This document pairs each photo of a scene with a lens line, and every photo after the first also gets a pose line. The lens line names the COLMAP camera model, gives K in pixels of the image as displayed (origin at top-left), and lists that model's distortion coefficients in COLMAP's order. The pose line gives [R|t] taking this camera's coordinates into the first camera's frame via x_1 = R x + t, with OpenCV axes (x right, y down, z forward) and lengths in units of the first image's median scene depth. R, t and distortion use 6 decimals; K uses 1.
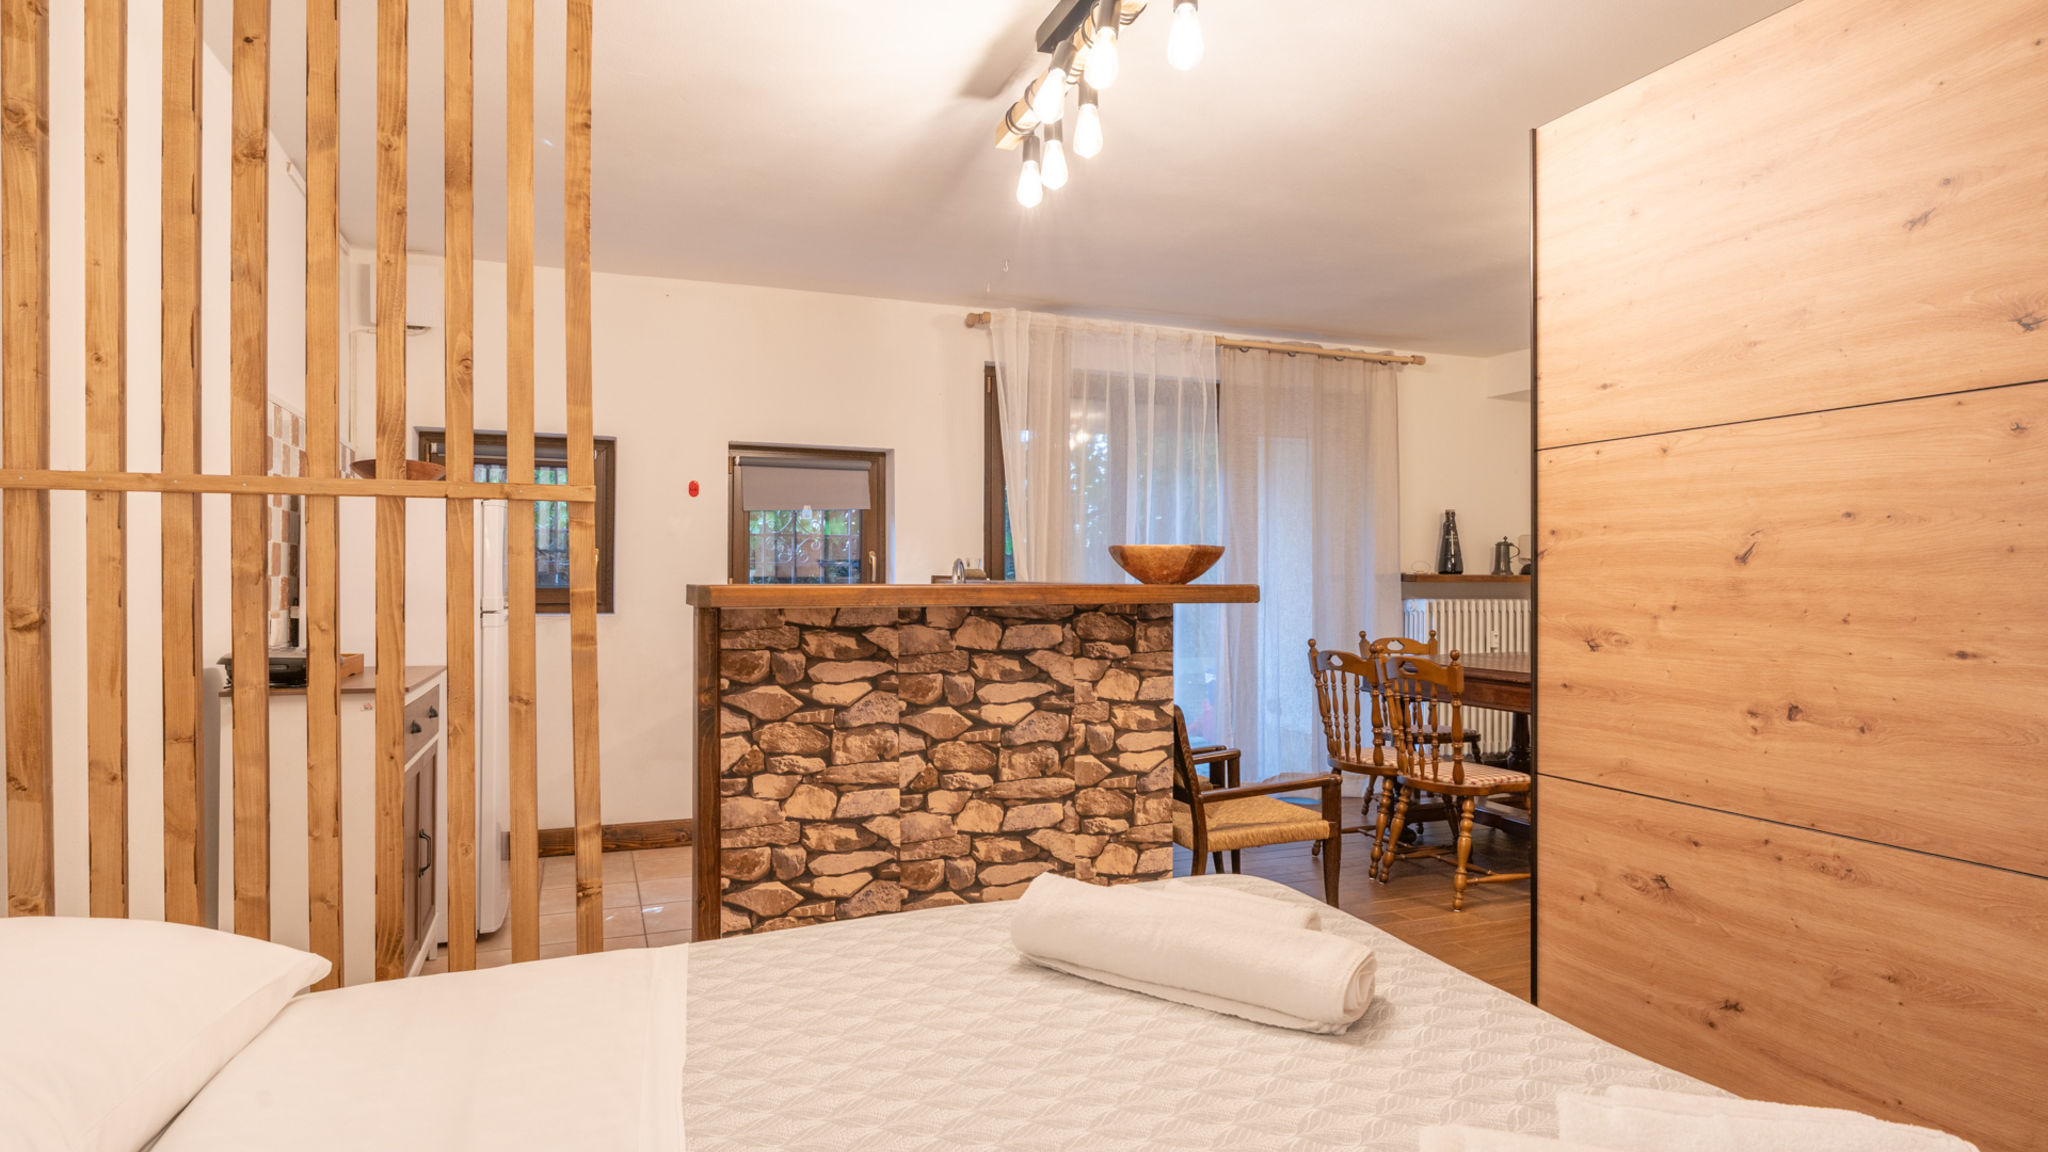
lens RADIAL K [[1078.7, 0, 979.4], [0, 1078.7, 574.1], [0, 0, 1]] dist [-0.006102, 0.003226]
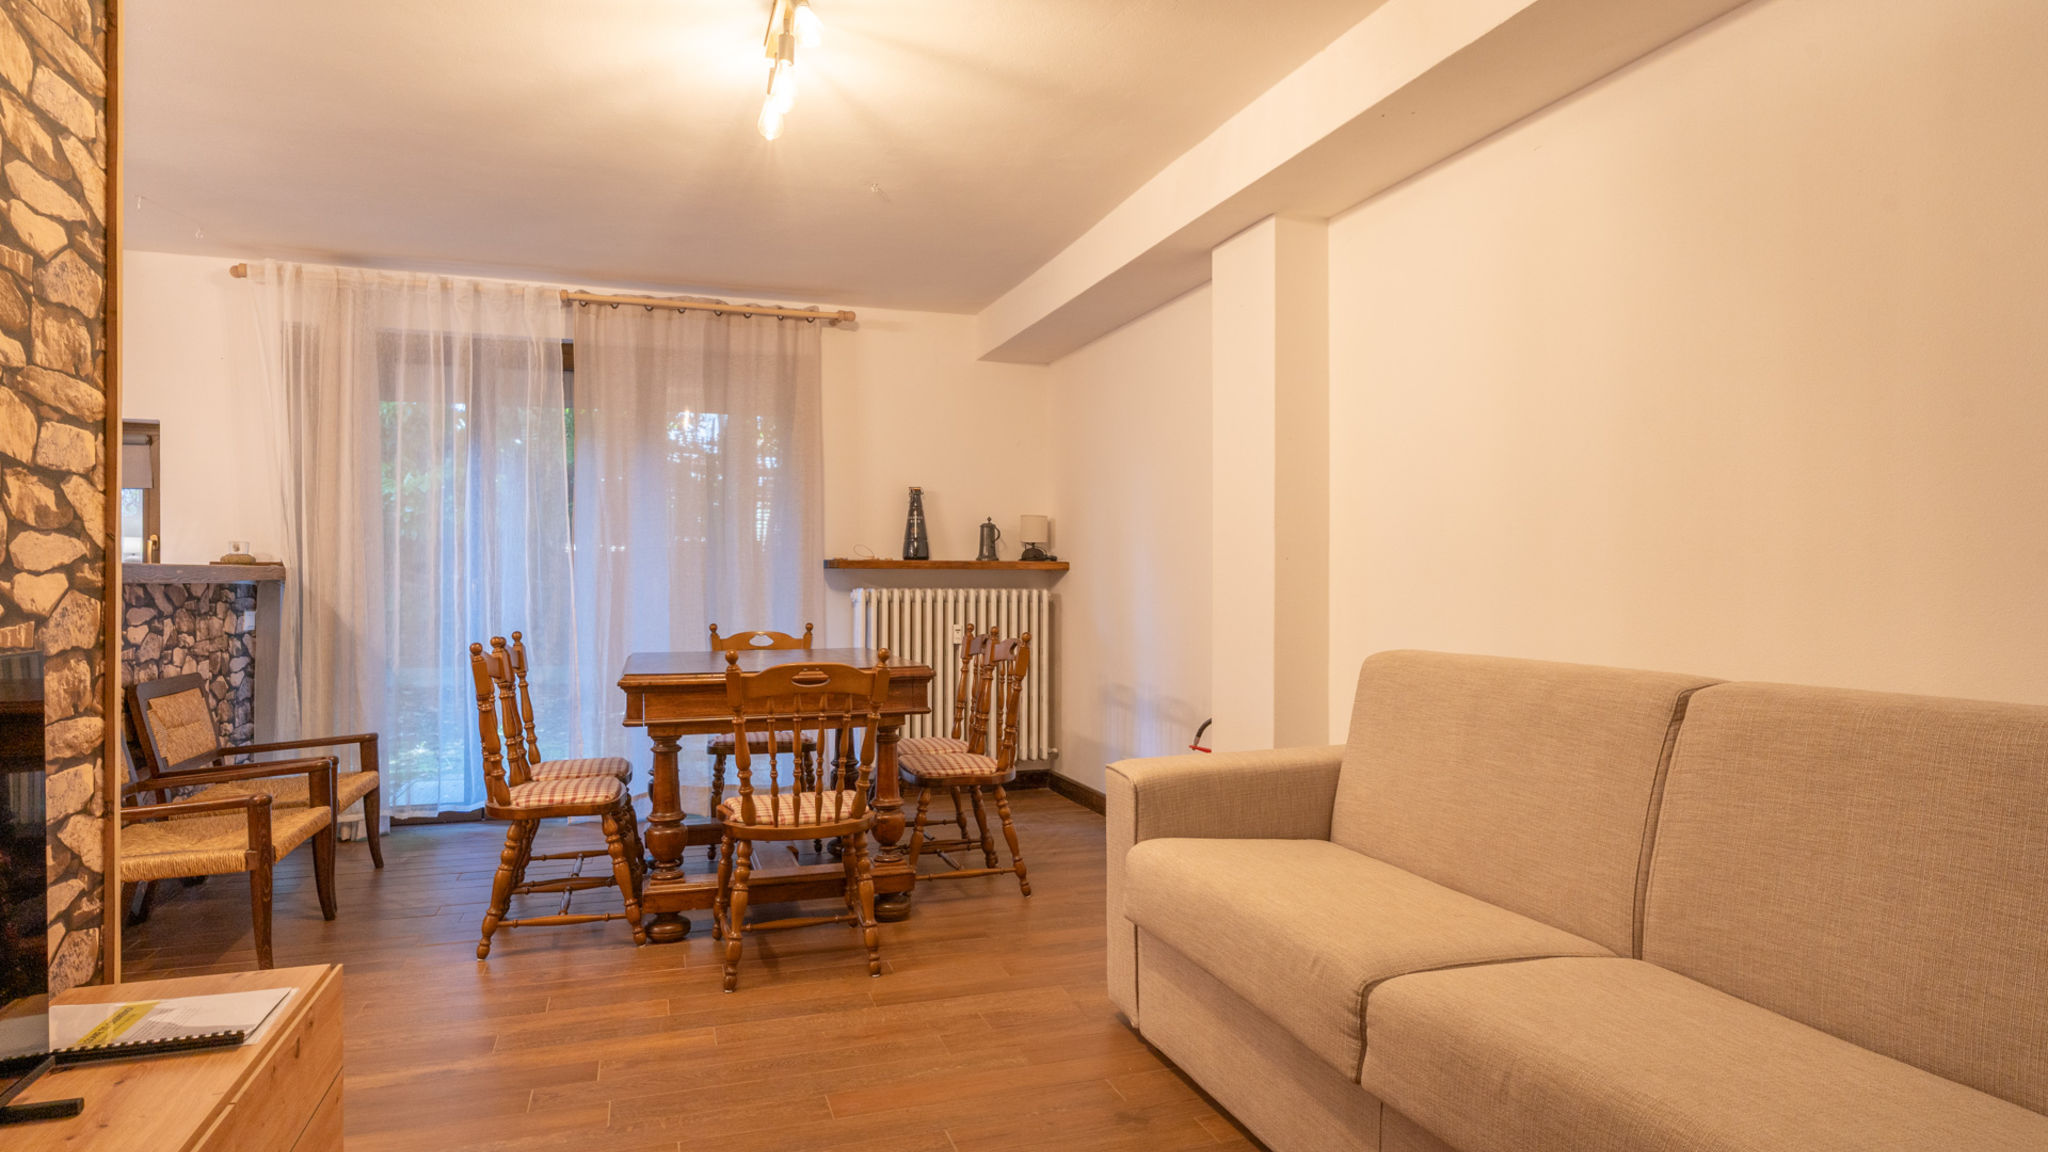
lens RADIAL K [[1078.7, 0, 960.0], [0, 1078.7, 572.7], [0, 0, 1]] dist [-0.006102, 0.003226]
pose [[0.999059, -0.003588, -0.043223, 0.553918], [0.003535, 0.999993, -0.001302, 0.012979], [0.043228, 0.001148, 0.999065, 0.125318]]
